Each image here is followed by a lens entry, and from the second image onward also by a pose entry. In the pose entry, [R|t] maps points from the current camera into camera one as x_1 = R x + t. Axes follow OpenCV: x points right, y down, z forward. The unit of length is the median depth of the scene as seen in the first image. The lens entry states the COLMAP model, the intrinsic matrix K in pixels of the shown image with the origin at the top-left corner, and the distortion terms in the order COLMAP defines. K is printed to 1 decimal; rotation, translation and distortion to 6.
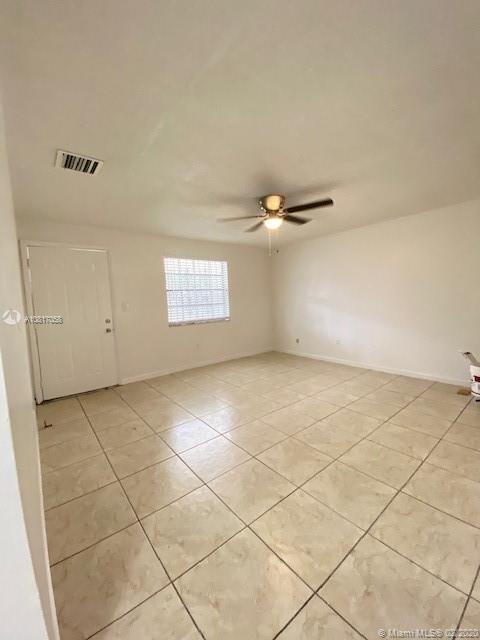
lens RADIAL K [[261.1, 0, 242.1], [0, 261.1, 319.7], [0, 0, 1]] dist [-0.001142, -0.000618]
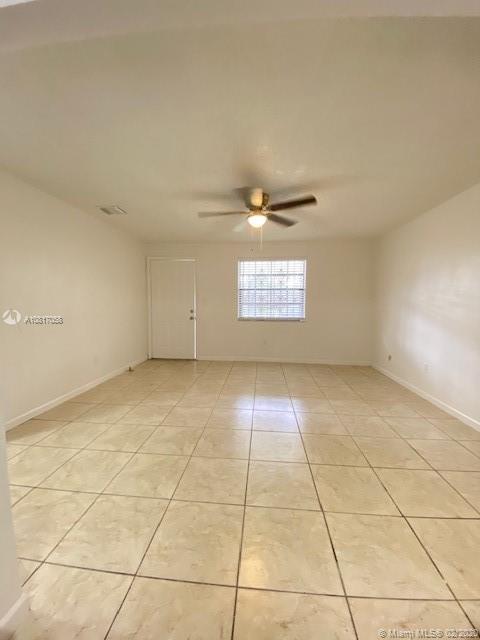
lens RADIAL K [[261.1, 0, 242.1], [0, 261.1, 319.7], [0, 0, 1]] dist [-0.001142, -0.000618]
pose [[0.711907, 0.089100, -0.696599, 0.525744], [-0.094093, 0.995077, 0.031117, -0.015145], [0.695942, 0.043393, 0.716786, 0.182089]]
